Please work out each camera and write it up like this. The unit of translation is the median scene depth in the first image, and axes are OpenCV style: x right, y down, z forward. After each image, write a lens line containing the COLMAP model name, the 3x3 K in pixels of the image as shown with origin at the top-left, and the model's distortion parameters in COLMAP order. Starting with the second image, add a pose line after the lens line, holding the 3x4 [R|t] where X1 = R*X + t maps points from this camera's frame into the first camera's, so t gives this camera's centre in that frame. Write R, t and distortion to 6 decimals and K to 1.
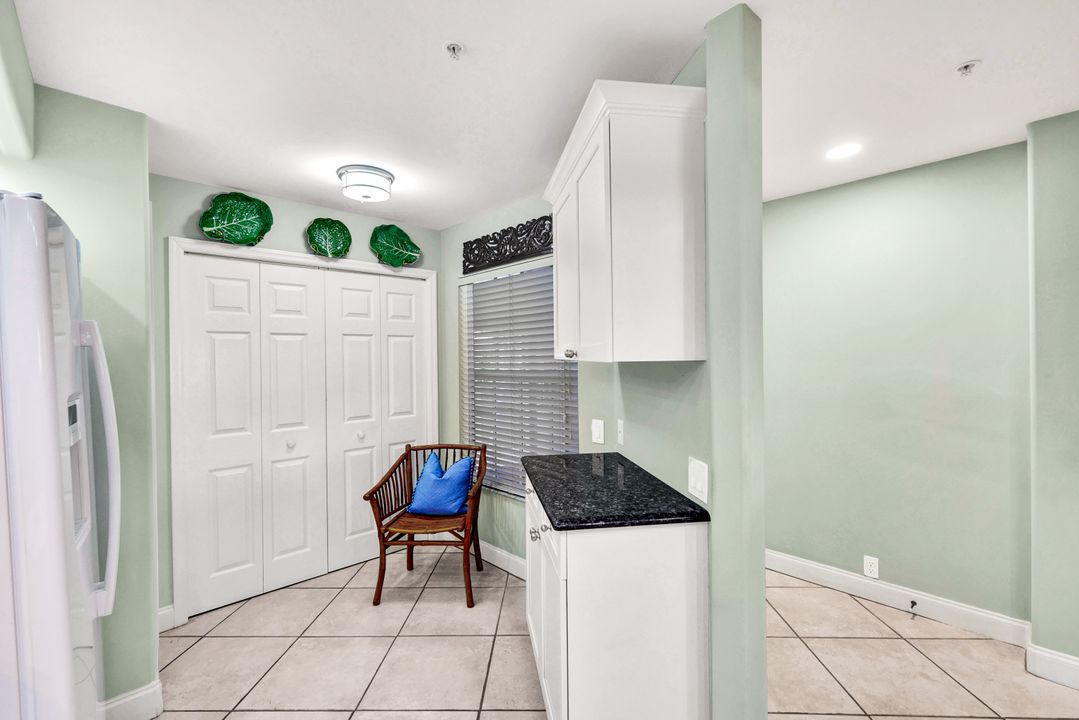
lens RADIAL K [[469.4, 0, 542.3], [0, 469.4, 358.3], [0, 0, 1]] dist [0.001490, 0.000962]
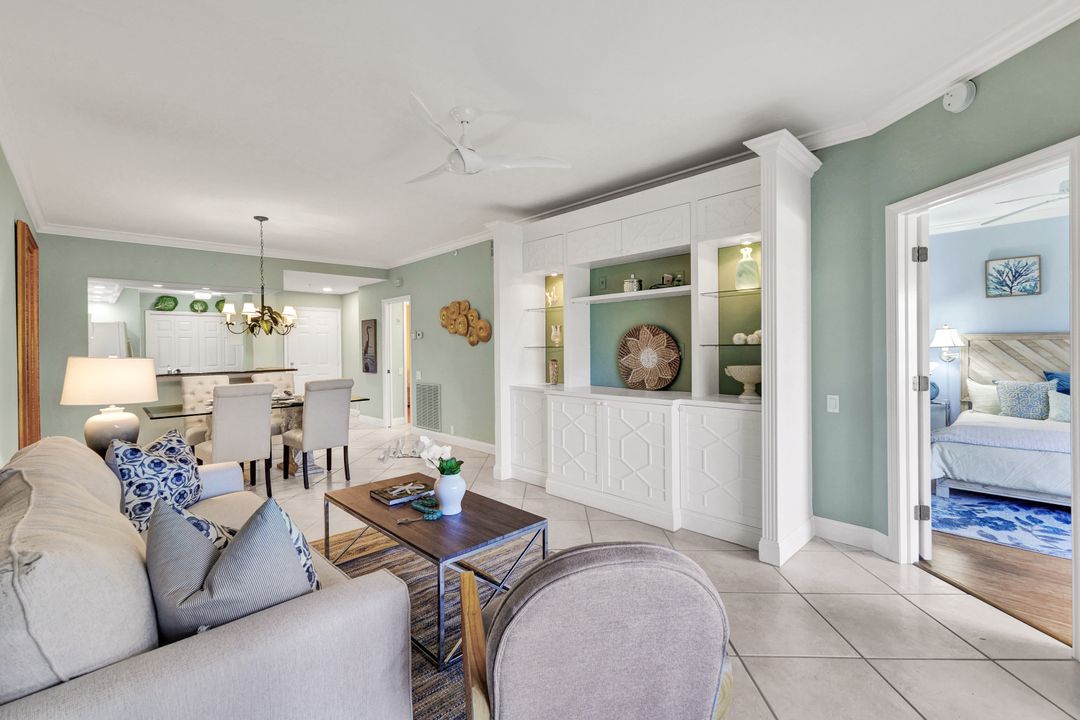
lens RADIAL K [[460.1, 0, 527.5], [0, 460.1, 351.4], [0, 0, 1]] dist [0.002281, 0.000293]
pose [[0.999944, 0.000837, 0.010595, 1.731396], [-0.000897, 0.999984, 0.005638, 0.020359], [-0.010591, -0.005647, 0.999928, -2.117900]]
